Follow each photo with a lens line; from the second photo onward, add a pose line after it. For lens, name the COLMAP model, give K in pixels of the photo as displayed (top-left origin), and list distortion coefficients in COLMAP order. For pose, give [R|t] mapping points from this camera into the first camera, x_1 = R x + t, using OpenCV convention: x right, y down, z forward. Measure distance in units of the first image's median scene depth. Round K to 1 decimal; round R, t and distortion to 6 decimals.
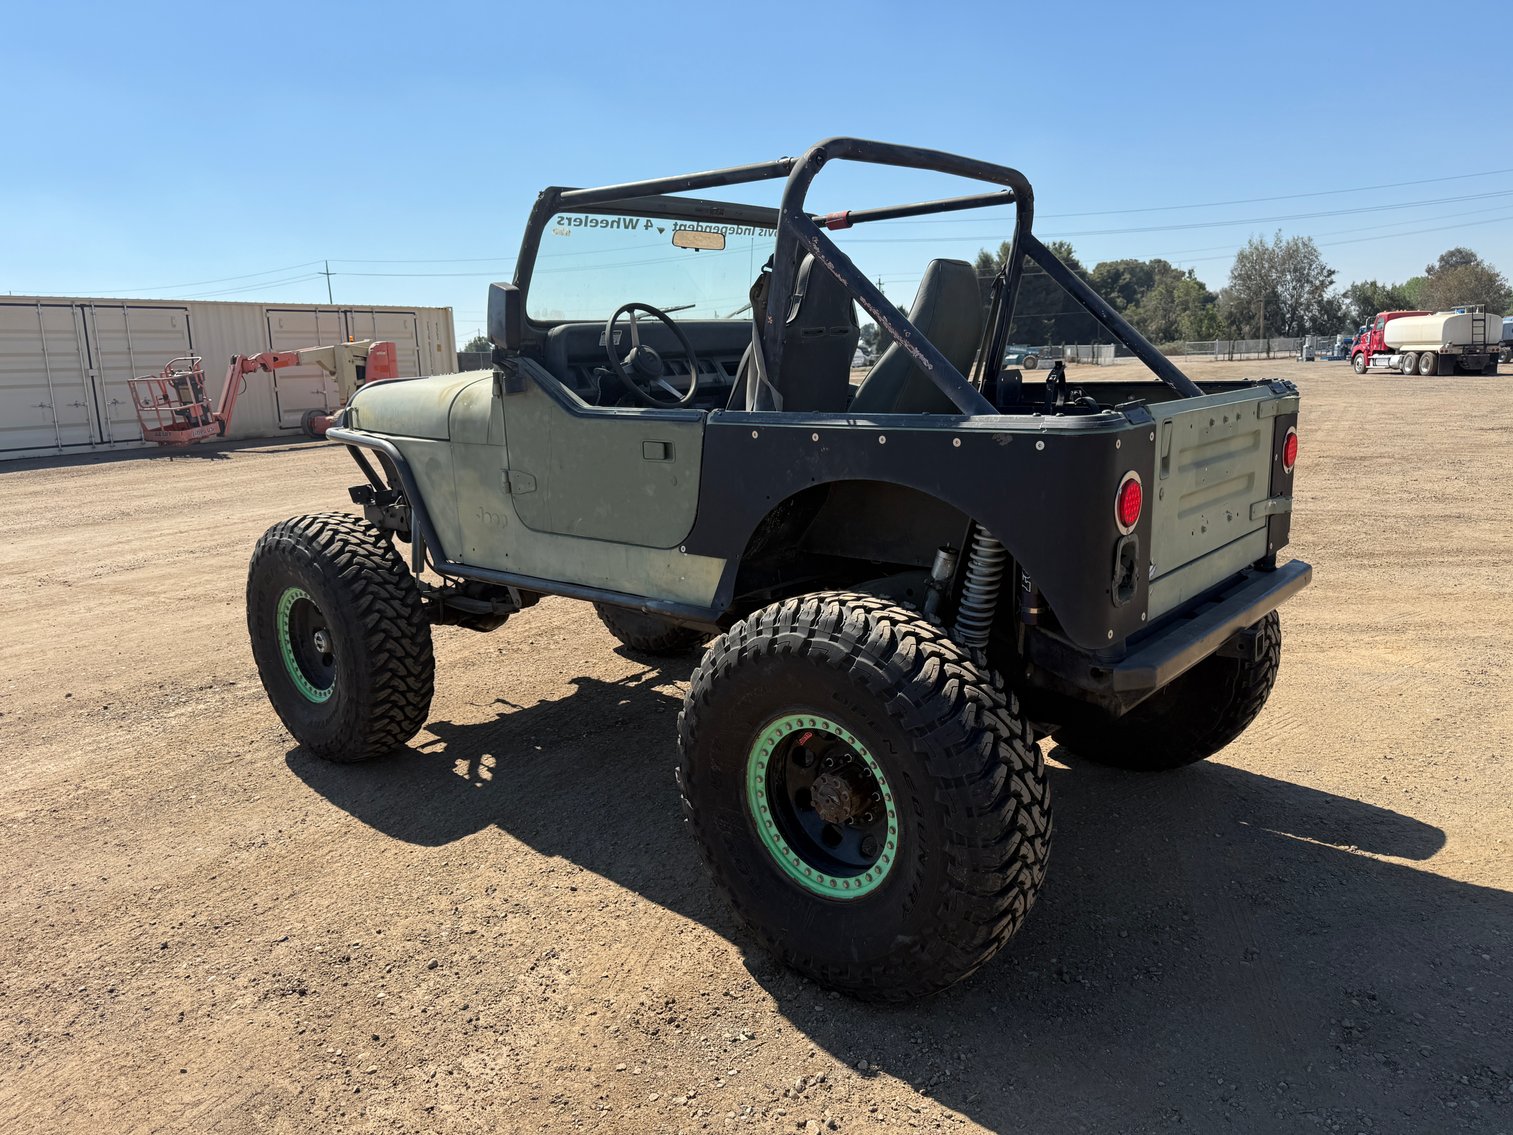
lens RADIAL K [[1075.5, 0, 755.1], [0, 1075.5, 574.0], [0, 0, 1]] dist [0.018772, -0.025174]
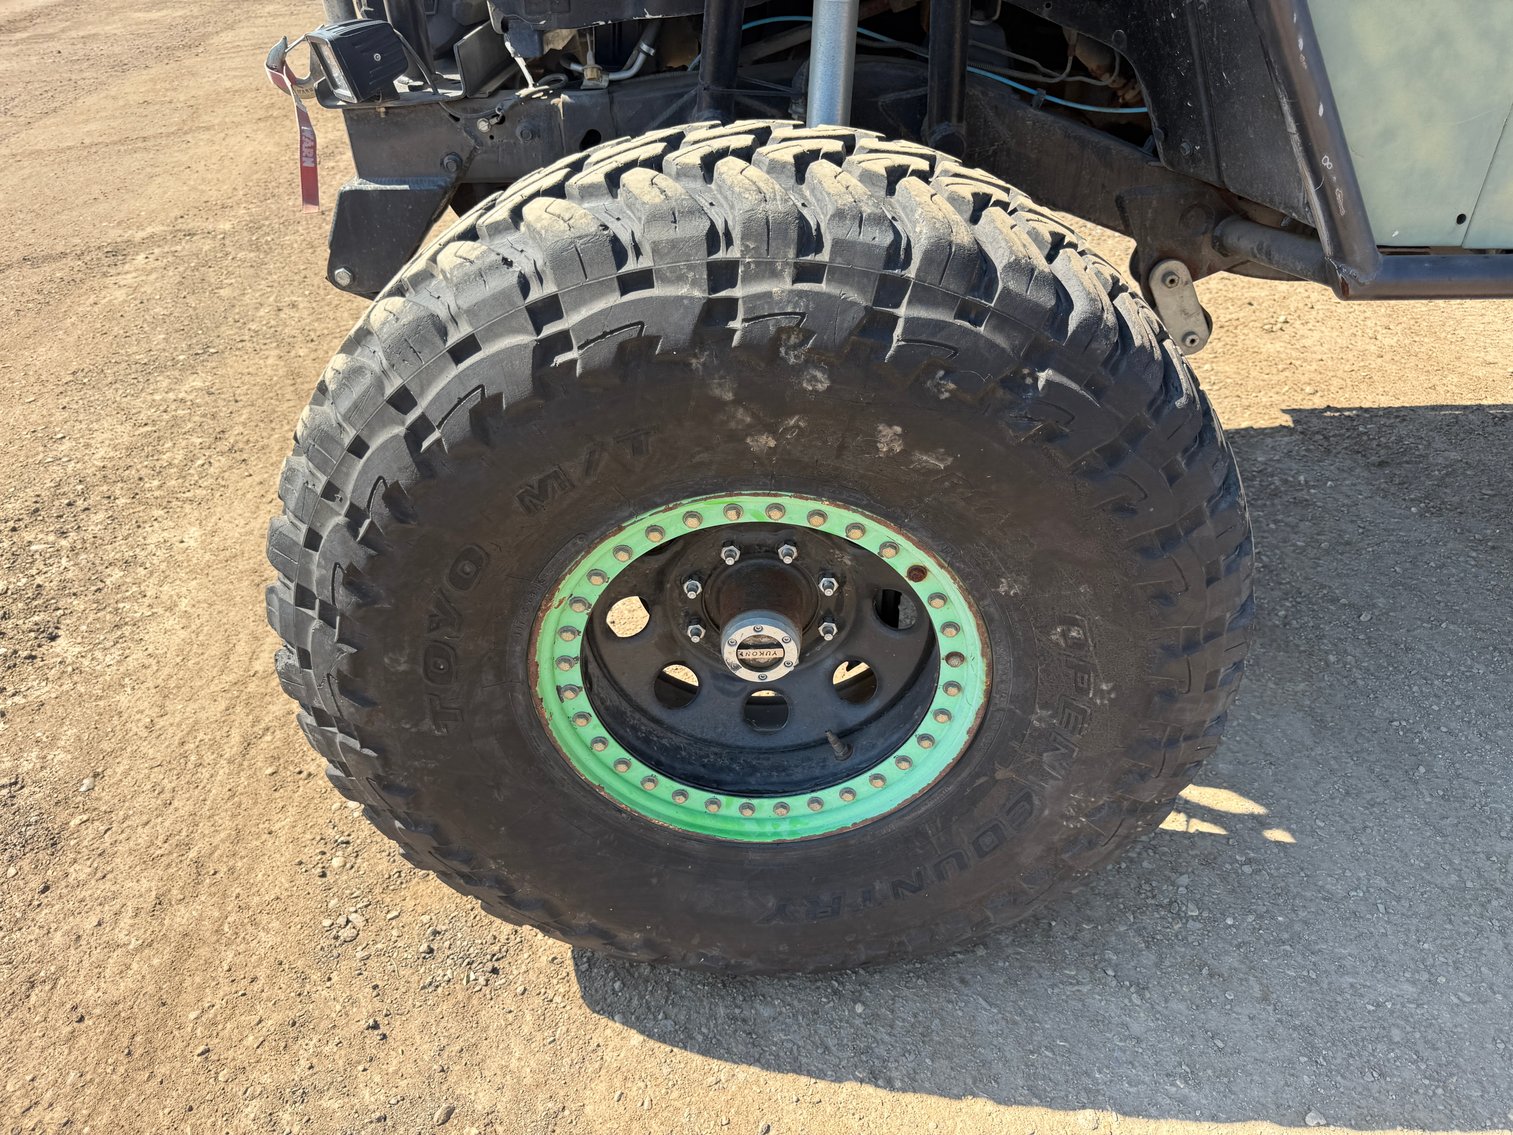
lens RADIAL K [[1075.5, 0, 751.9], [0, 1075.5, 582.8], [0, 0, 1]] dist [0.018772, -0.025174]
pose [[0.764645, -0.347251, 0.542894, -0.250744], [0.120634, 0.904647, 0.408731, -0.030538], [-0.633060, -0.247043, 0.733624, 0.922830]]
